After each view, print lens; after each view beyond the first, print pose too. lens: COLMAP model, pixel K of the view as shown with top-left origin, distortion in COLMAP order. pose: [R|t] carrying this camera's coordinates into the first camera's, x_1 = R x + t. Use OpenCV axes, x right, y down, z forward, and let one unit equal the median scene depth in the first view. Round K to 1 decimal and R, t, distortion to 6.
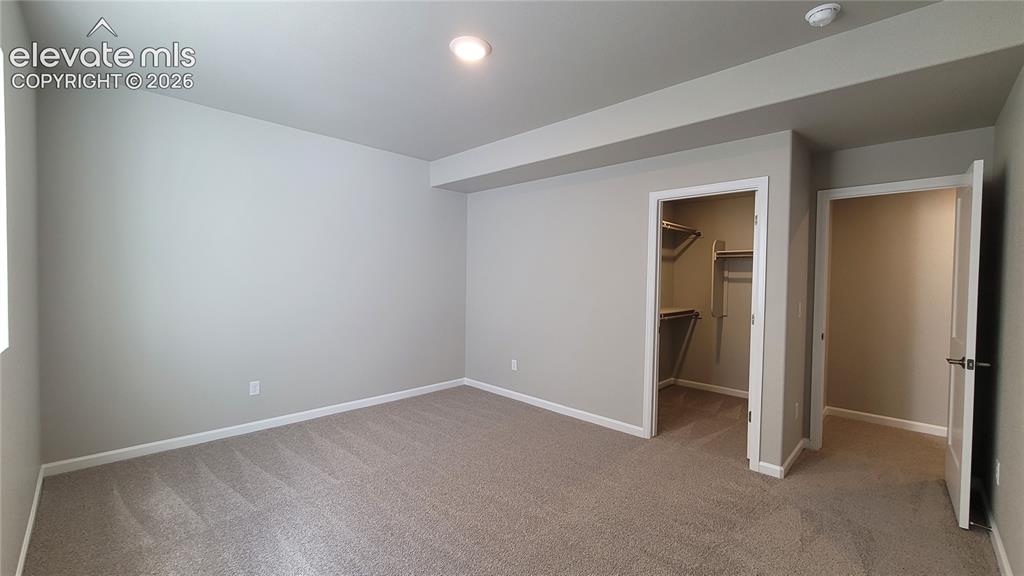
lens RADIAL K [[415.0, 0, 510.1], [0, 415.0, 284.5], [0, 0, 1]] dist [0.000195, 0.000122]
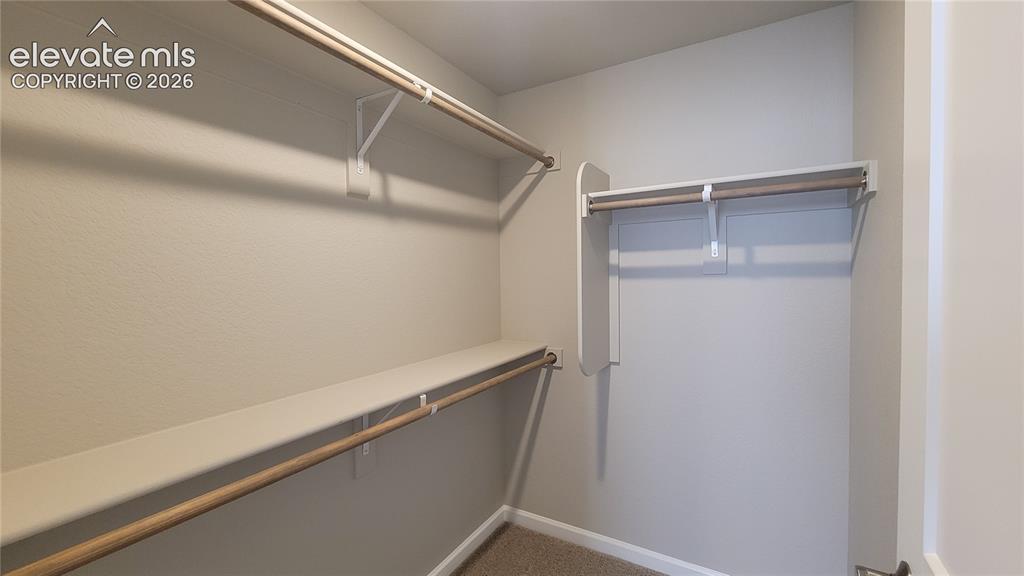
lens RADIAL K [[415.0, 0, 512.6], [0, 415.0, 287.7], [0, 0, 1]] dist [0.000195, 0.000122]
pose [[0.968679, -0.037495, 0.245468, 0.318217], [0.033989, 0.999251, 0.018506, -0.007287], [-0.245978, -0.009584, 0.969228, 0.618727]]
